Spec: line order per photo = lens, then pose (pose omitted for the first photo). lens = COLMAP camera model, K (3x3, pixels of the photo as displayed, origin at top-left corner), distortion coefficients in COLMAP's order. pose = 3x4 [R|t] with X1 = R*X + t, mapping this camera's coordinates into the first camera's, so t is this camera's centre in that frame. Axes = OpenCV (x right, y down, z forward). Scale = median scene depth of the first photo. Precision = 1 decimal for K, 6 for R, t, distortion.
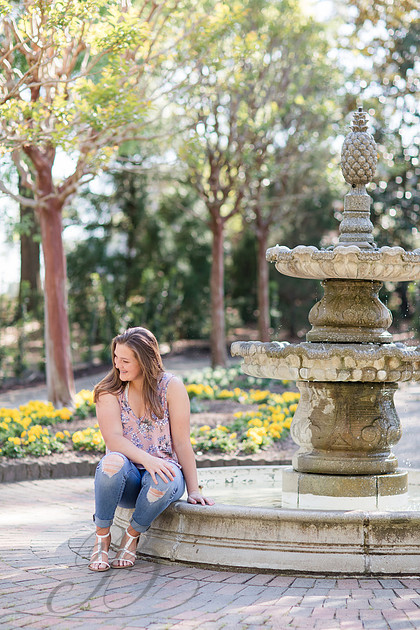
lens RADIAL K [[1609.4, 0, 210.0], [0, 1609.4, 328.6], [0, 0, 1]] dist [0.041758, -0.384880]
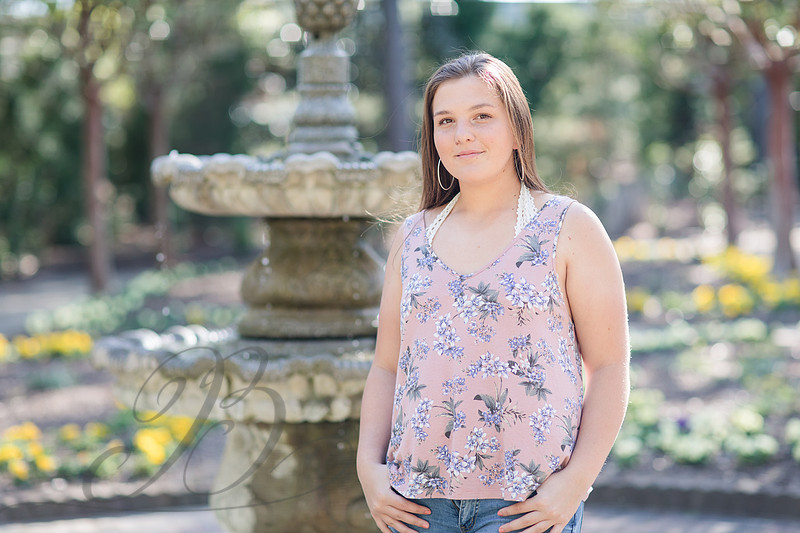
lens RADIAL K [[1881.4, 0, 399.9], [0, 1881.4, 299.9], [0, 0, 1]] dist [0.013317, 0.238787]
pose [[0.987235, -0.038837, 0.154461, 0.018690], [0.031017, 0.998127, 0.052722, -0.034924], [-0.156219, -0.047258, 0.986591, 0.395074]]
